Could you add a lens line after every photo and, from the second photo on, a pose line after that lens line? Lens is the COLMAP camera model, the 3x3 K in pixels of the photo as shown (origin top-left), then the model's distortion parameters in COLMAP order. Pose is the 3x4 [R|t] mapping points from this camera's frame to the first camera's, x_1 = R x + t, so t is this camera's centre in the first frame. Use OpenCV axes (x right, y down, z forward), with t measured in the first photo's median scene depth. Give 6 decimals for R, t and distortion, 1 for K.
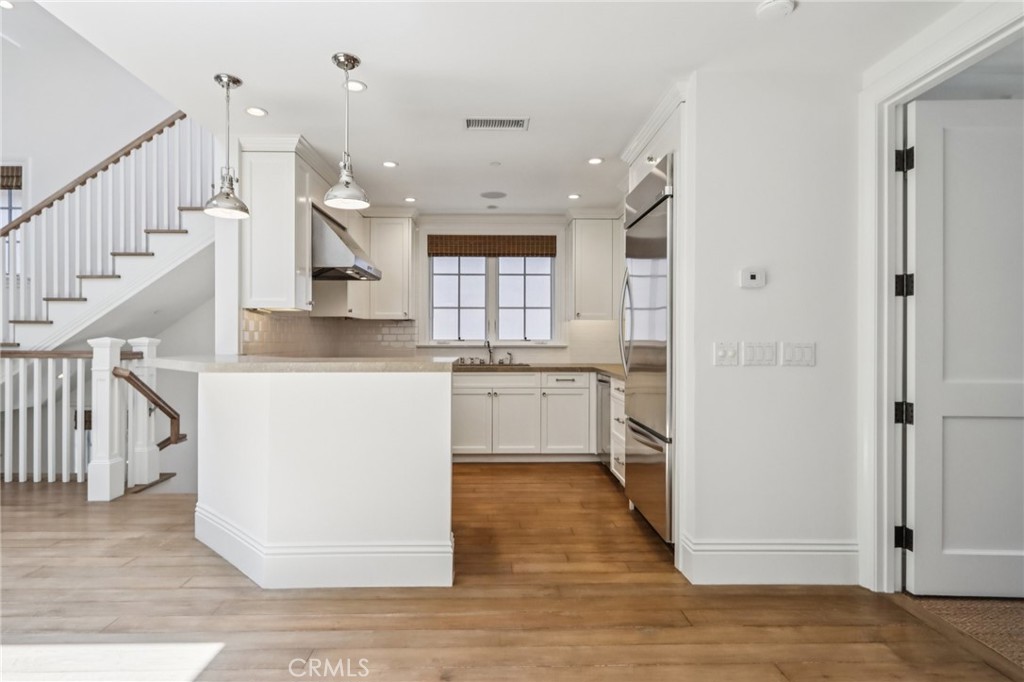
lens RADIAL K [[534.1, 0, 495.5], [0, 534.1, 340.8], [0, 0, 1]] dist [-0.000816, -0.000215]
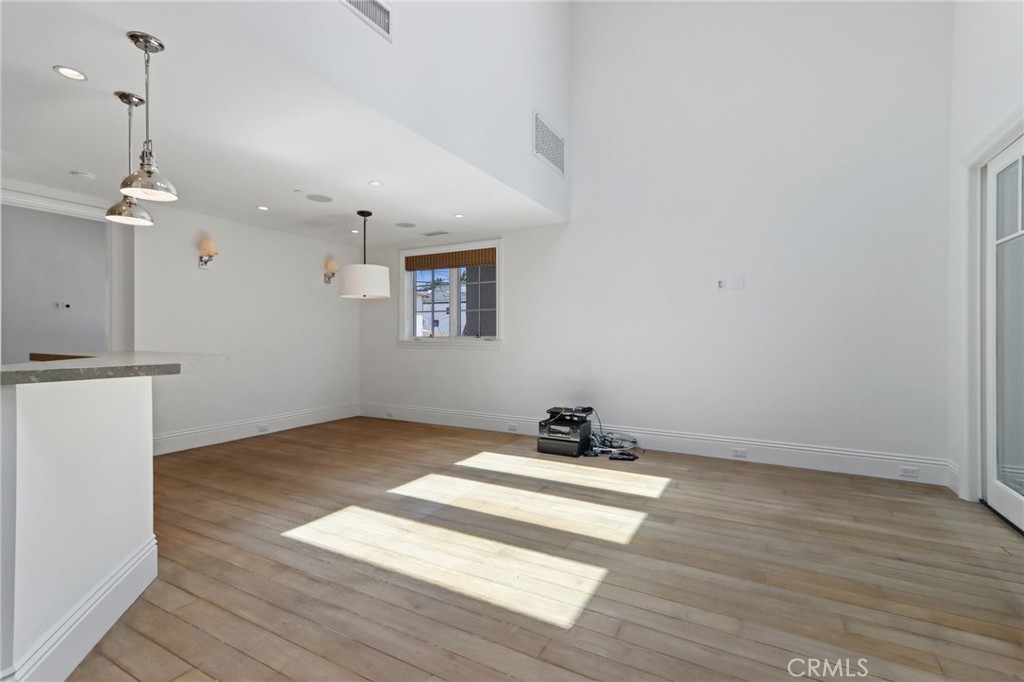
lens RADIAL K [[474.3, 0, 498.6], [0, 474.3, 334.5], [0, 0, 1]] dist [0.001540, -0.000384]
pose [[-0.860168, 0.002607, 0.510004, -1.413590], [0.002295, 0.999997, -0.001242, -0.003222], [-0.510005, 0.000102, -0.860171, 1.391935]]
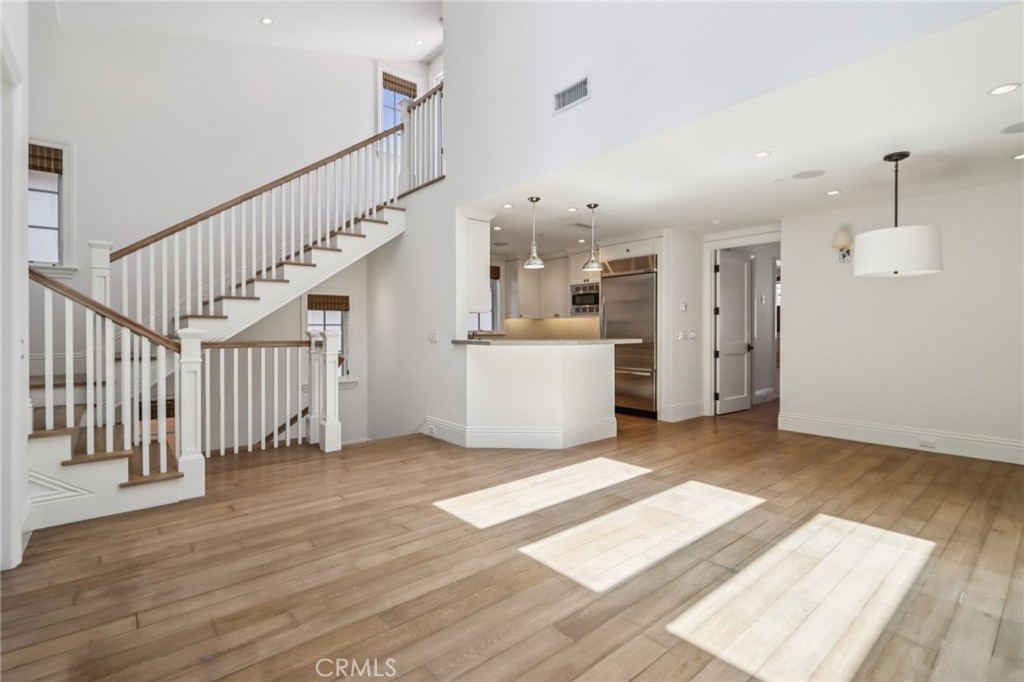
lens RADIAL K [[474.3, 0, 498.6], [0, 474.3, 334.5], [0, 0, 1]] dist [0.001540, -0.000384]
pose [[0.783513, -0.010507, 0.621286, -1.702539], [0.006103, 0.999939, 0.009214, -0.005823], [-0.621345, -0.003427, 0.783530, -0.293444]]
